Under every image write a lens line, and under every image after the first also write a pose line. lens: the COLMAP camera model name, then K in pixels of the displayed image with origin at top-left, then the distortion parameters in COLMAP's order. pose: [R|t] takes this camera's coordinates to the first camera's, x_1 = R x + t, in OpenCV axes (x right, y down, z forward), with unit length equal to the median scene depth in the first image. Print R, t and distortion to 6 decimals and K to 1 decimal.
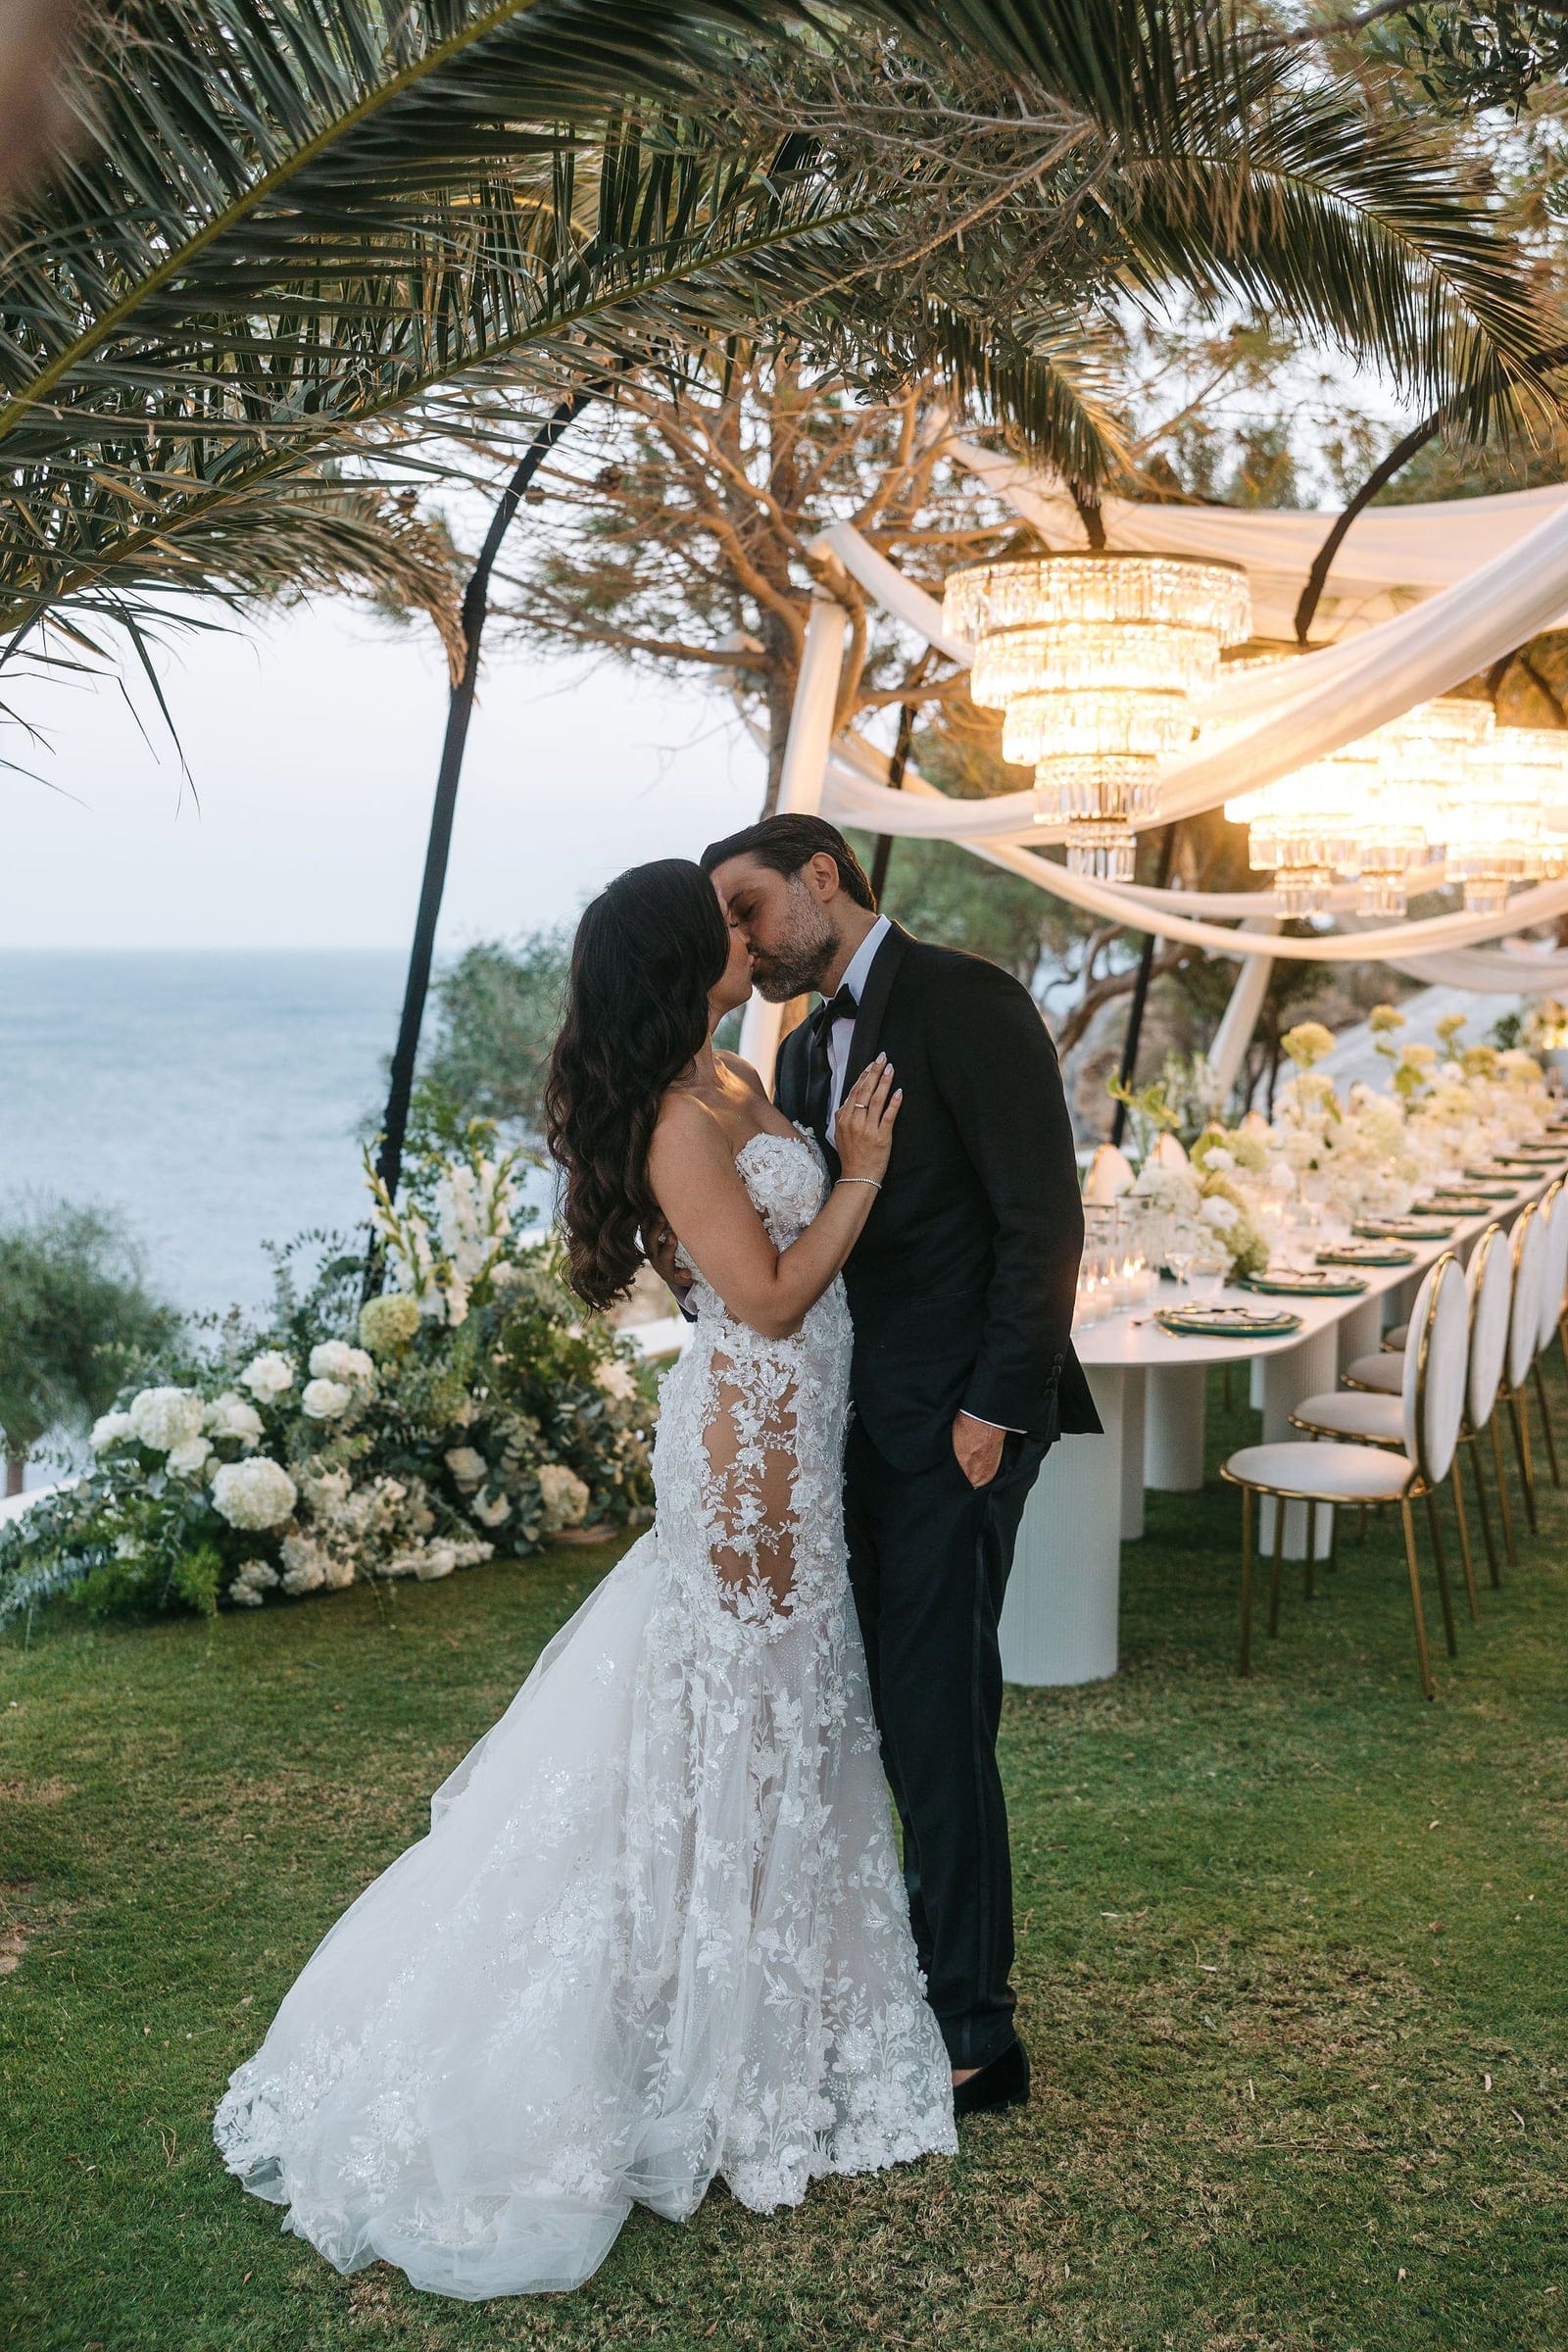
lens RADIAL K [[2664.2, 0, 784.0], [0, 2664.2, 1176.0], [0, 0, 1]] dist [0.065448, -0.001366]
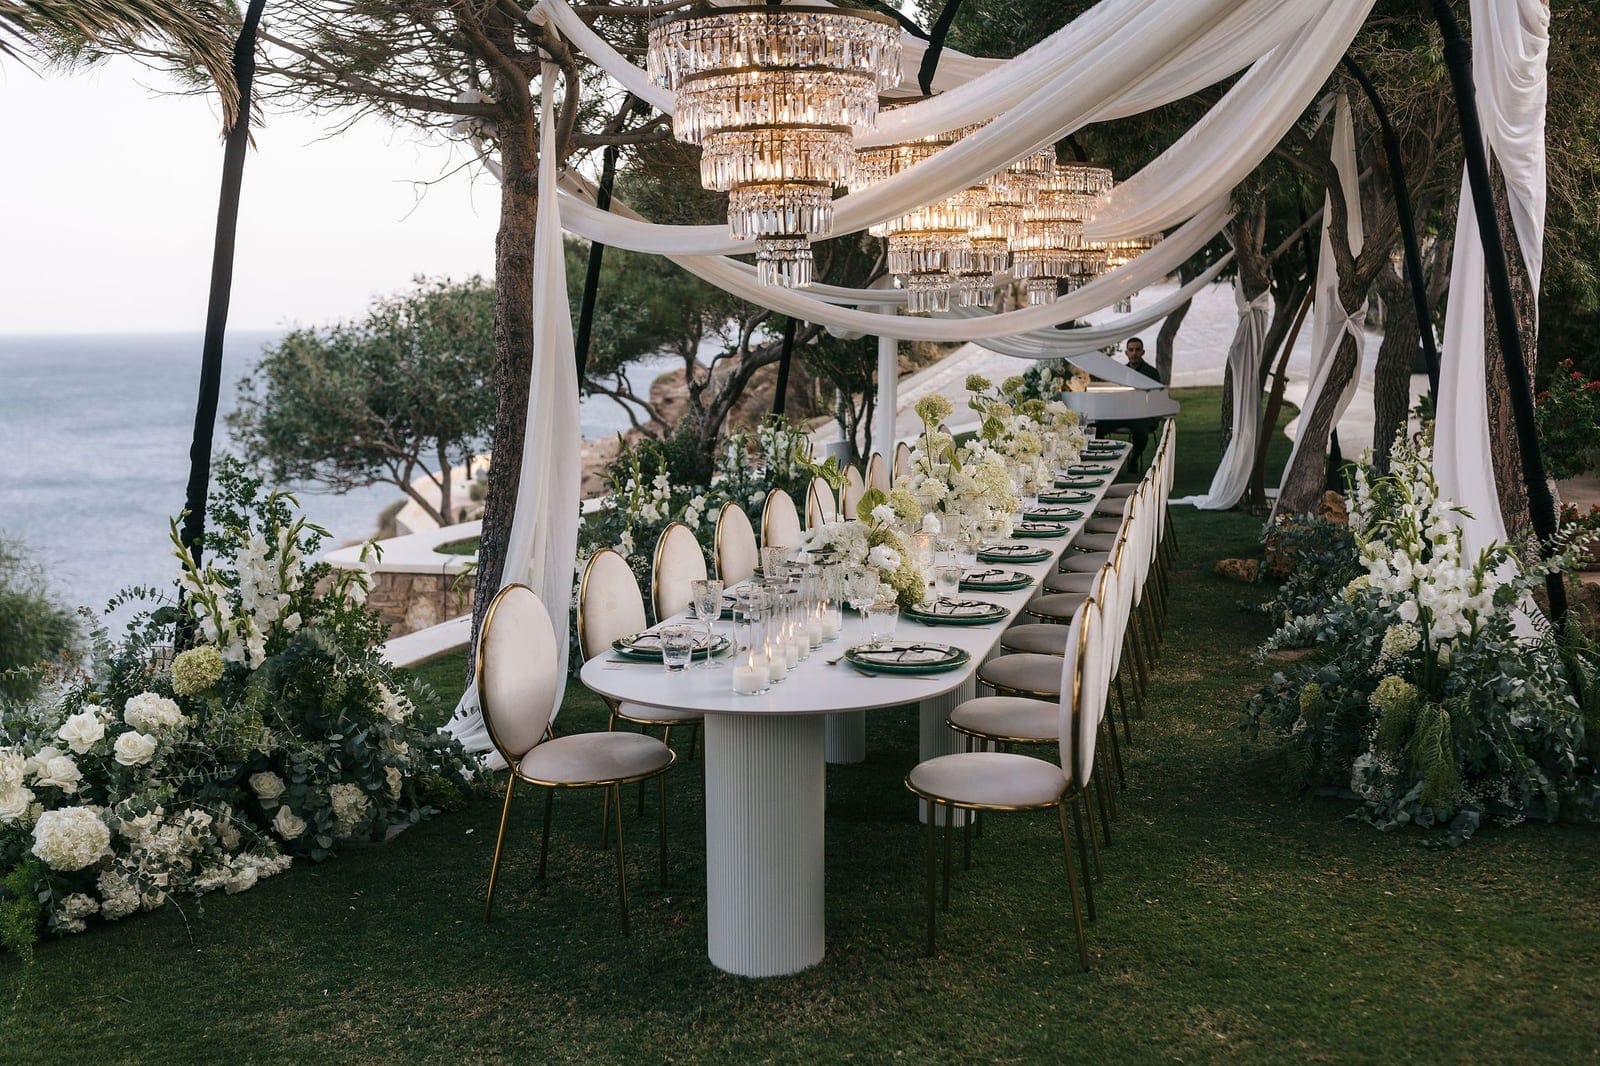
lens RADIAL K [[1812.4, 0, 716.5], [0, 1812.4, 541.1], [0, 0, 1]] dist [0.065448, -0.001366]
pose [[0.993932, -0.032242, 0.105169, -0.001938], [0.028744, 0.998988, 0.034607, -0.023645], [-0.106178, -0.031374, 0.993852, 0.173137]]
